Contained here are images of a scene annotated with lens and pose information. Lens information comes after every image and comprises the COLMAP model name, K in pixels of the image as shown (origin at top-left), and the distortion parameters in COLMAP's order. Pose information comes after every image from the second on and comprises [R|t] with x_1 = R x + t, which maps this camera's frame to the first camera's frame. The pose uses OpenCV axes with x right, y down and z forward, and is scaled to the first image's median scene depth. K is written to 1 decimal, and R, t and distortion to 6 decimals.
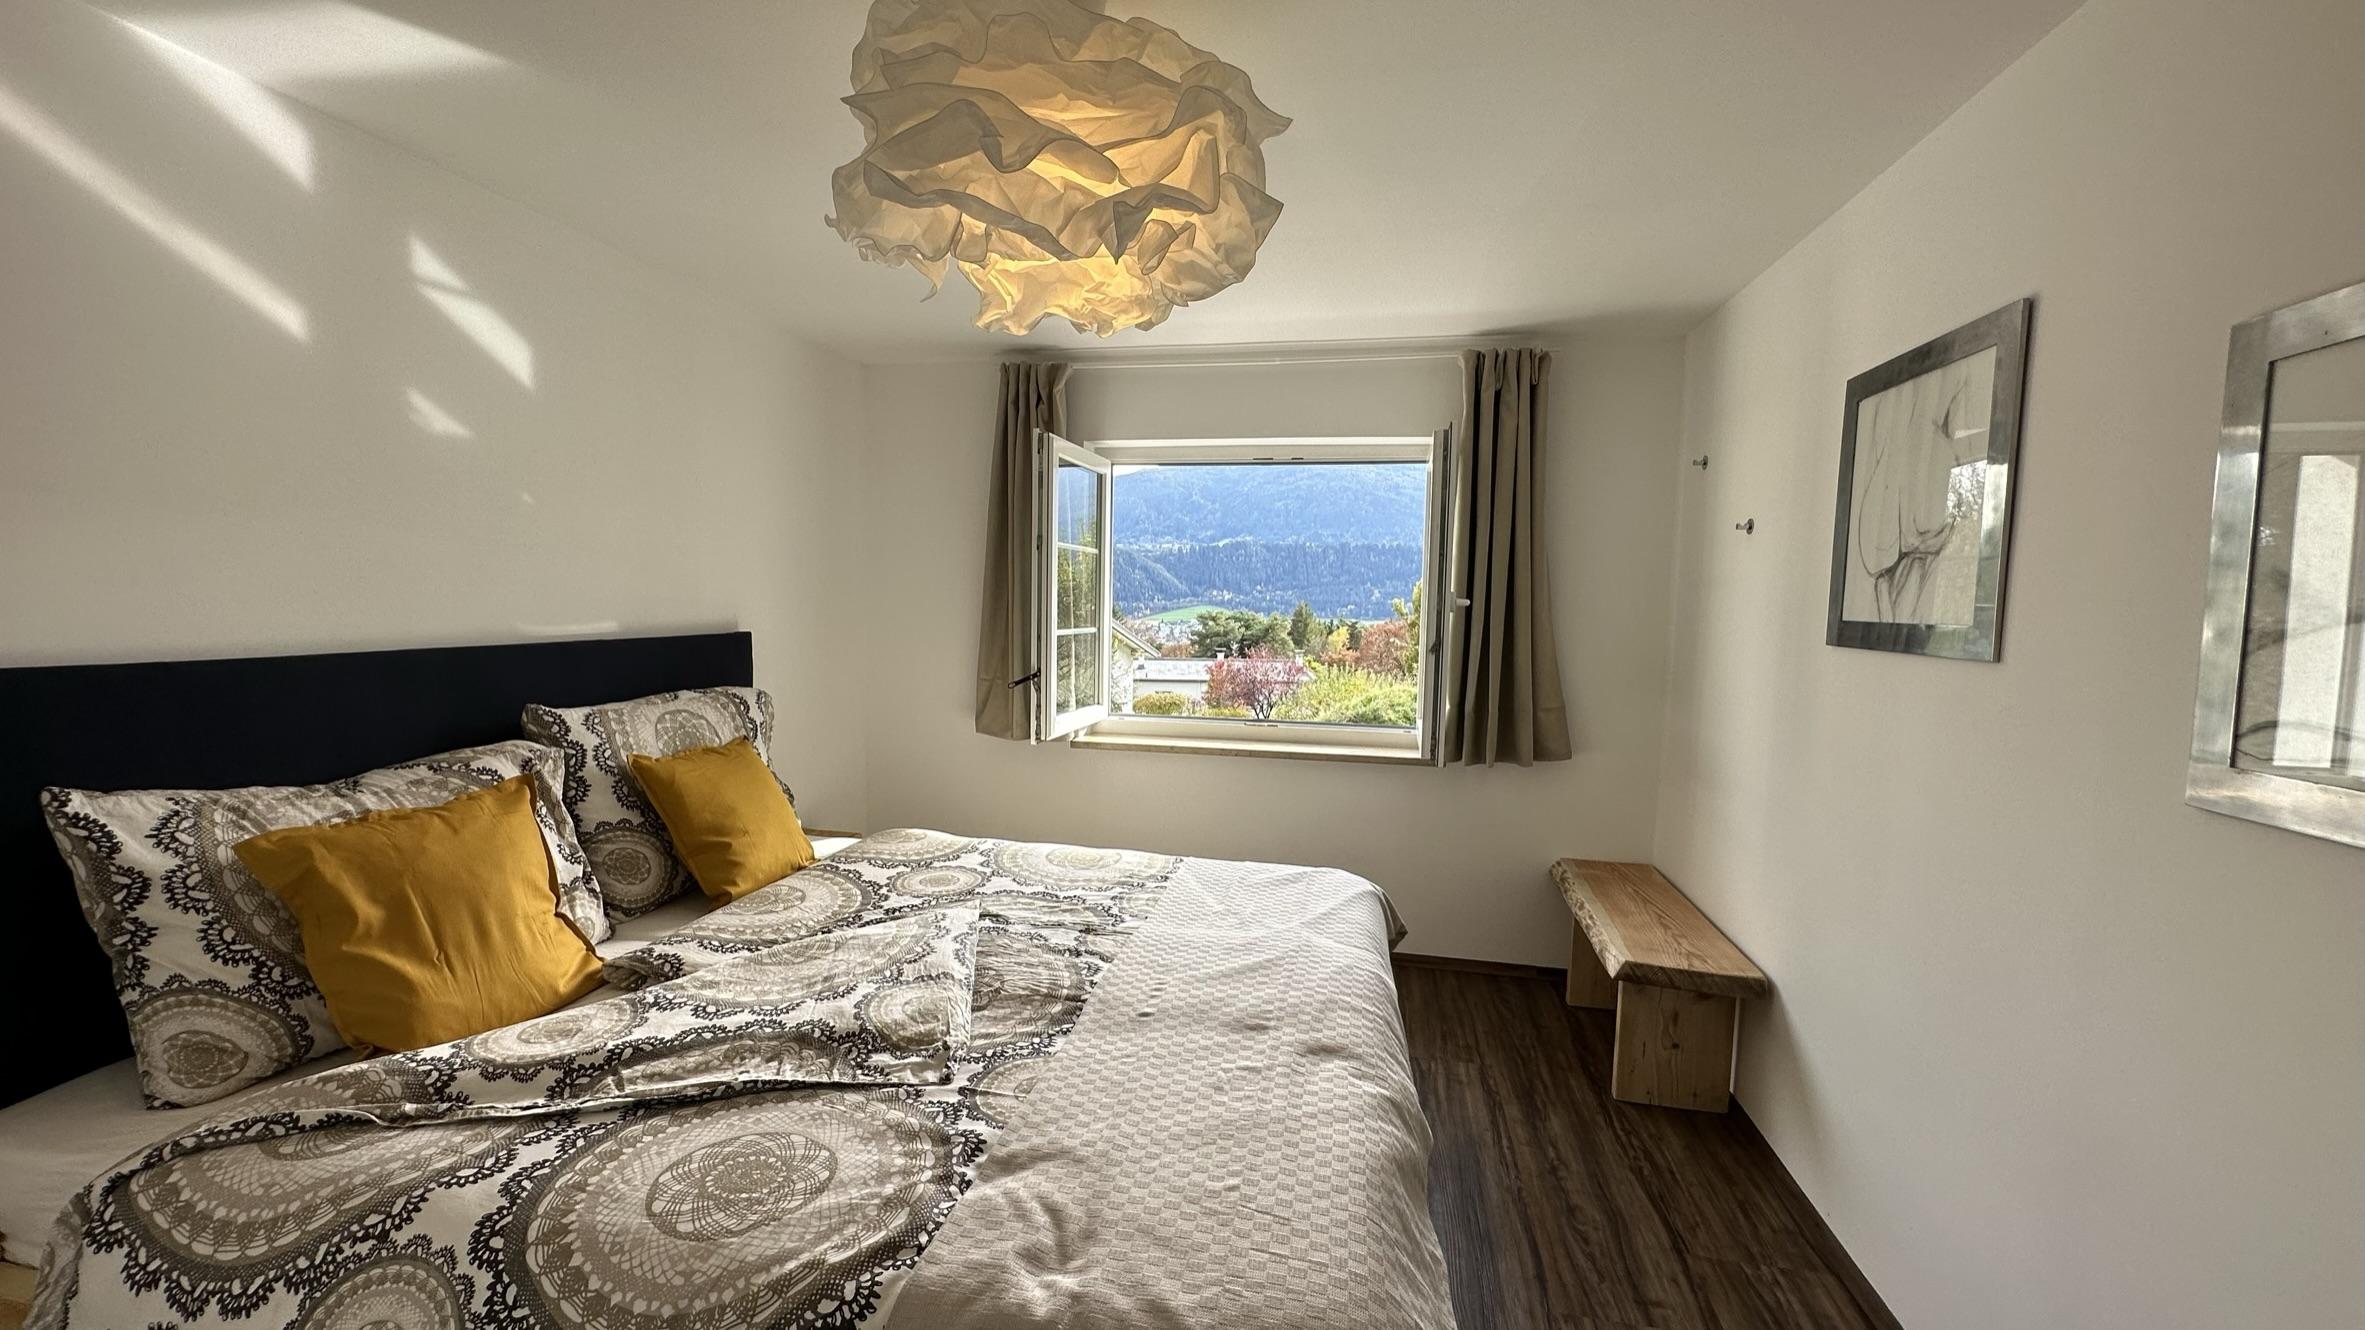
lens RADIAL K [[941.7, 0, 1178.0], [0, 941.7, 671.3], [0, 0, 1]] dist [-0.002165, 0.000661]
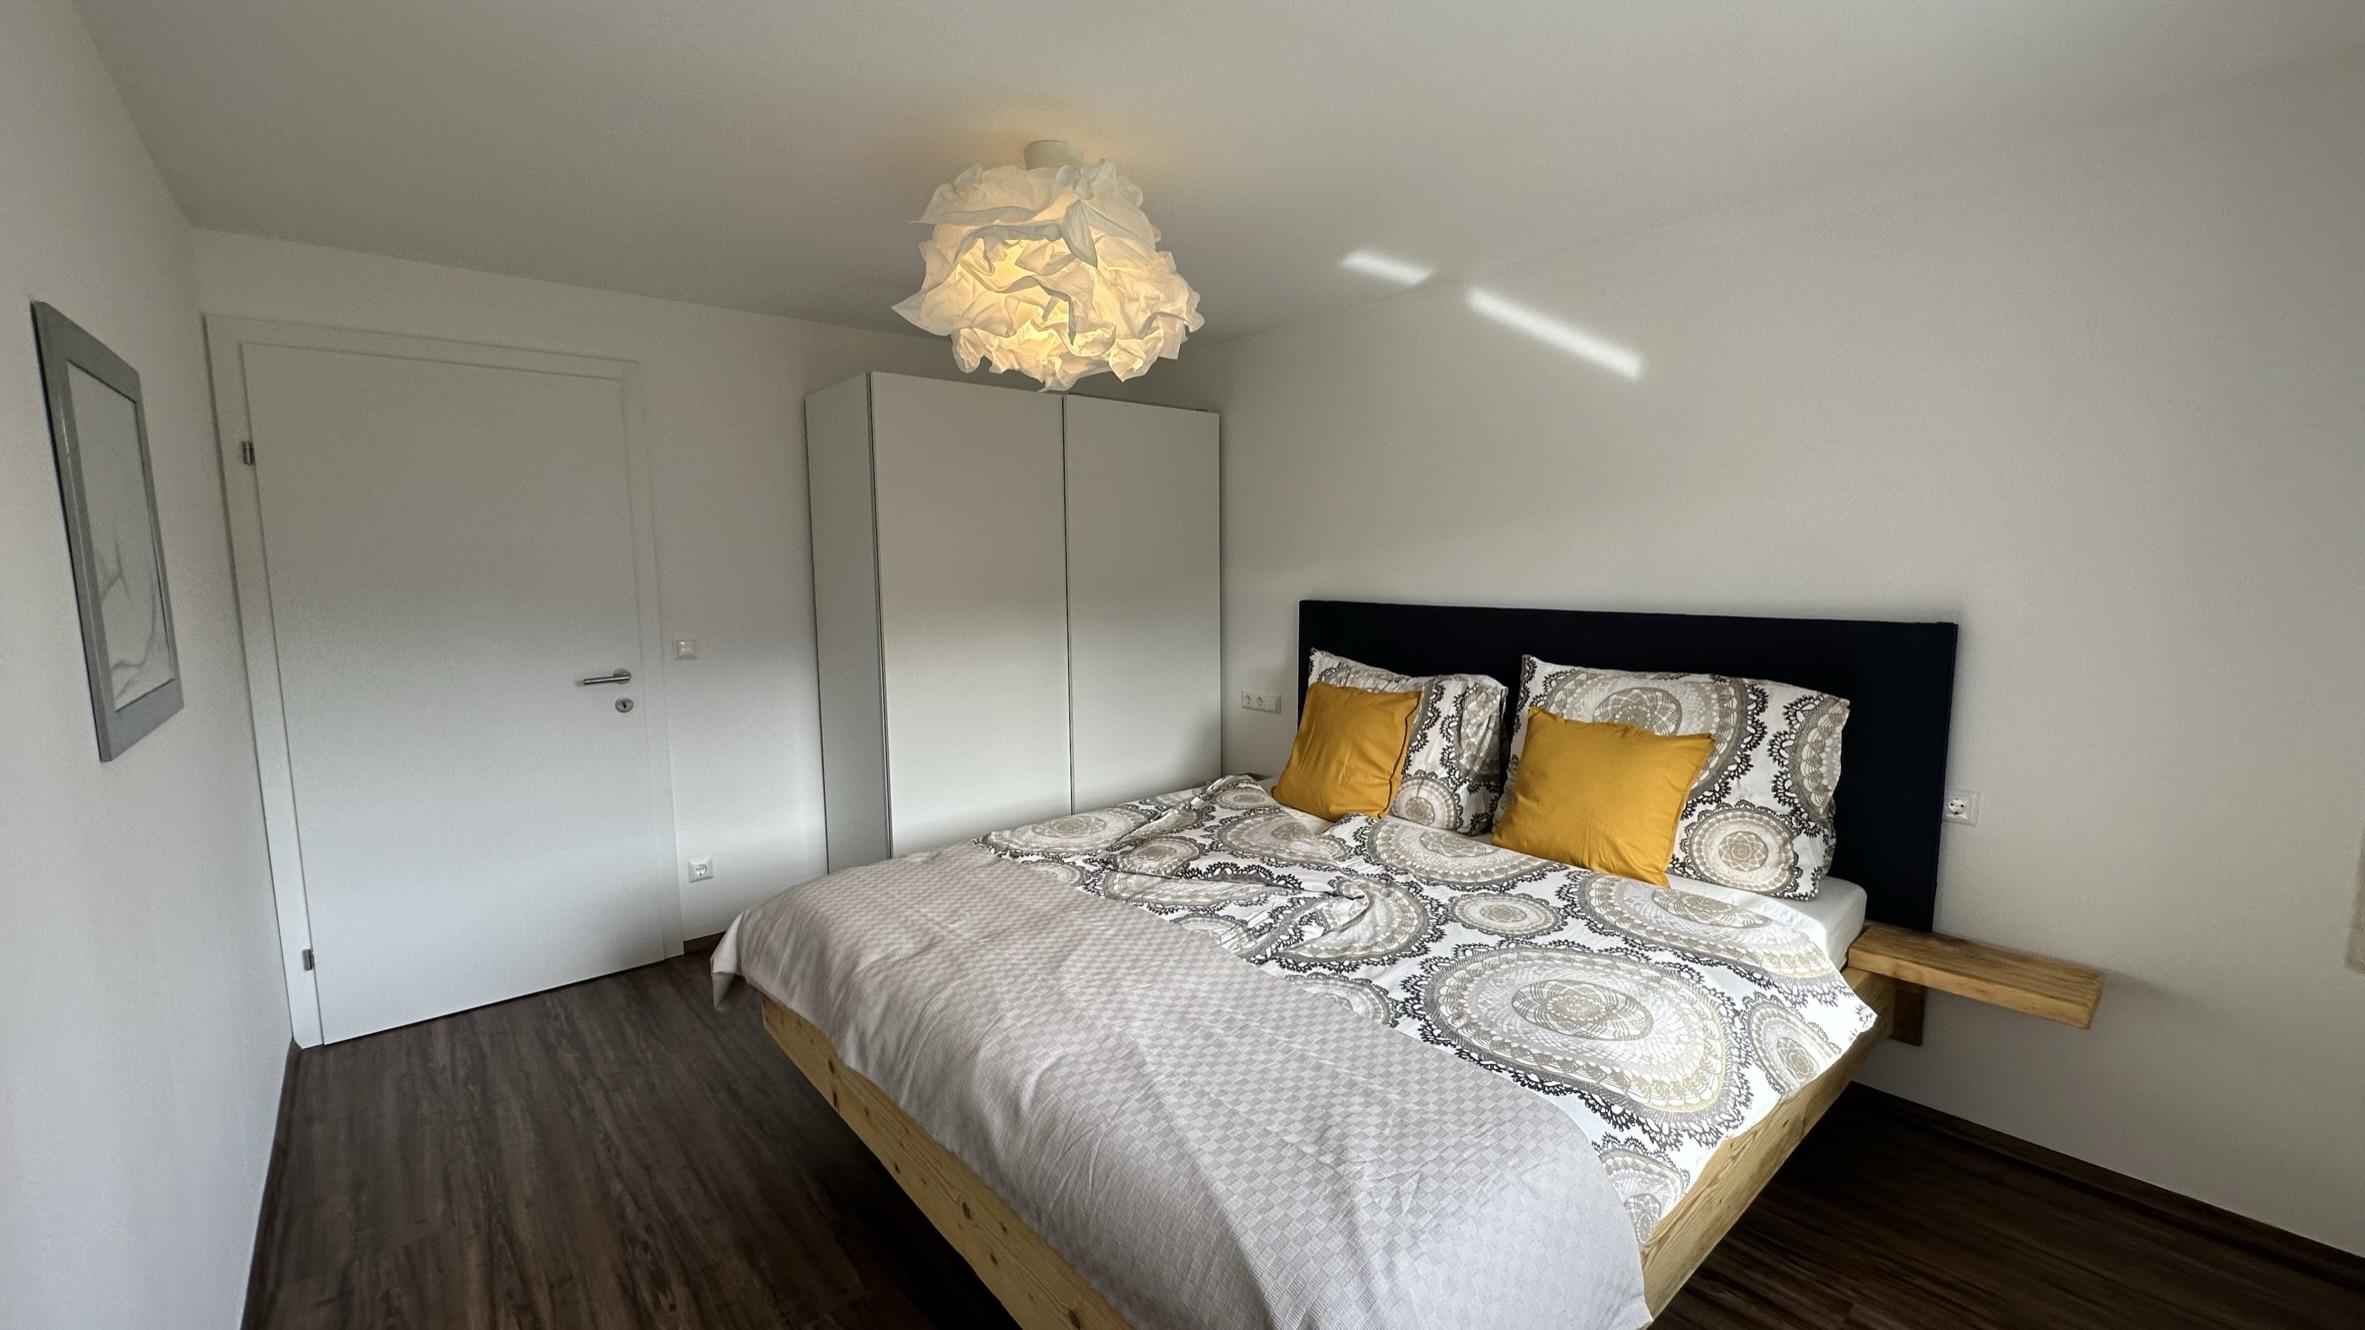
lens RADIAL K [[941.7, 0, 1178.0], [0, 941.7, 671.3], [0, 0, 1]] dist [-0.002165, 0.000661]
pose [[-0.620802, 0.078192, -0.780058, 0.570717], [-0.063789, 0.986676, 0.149670, -0.097078], [0.781368, 0.142674, -0.607543, 1.281409]]
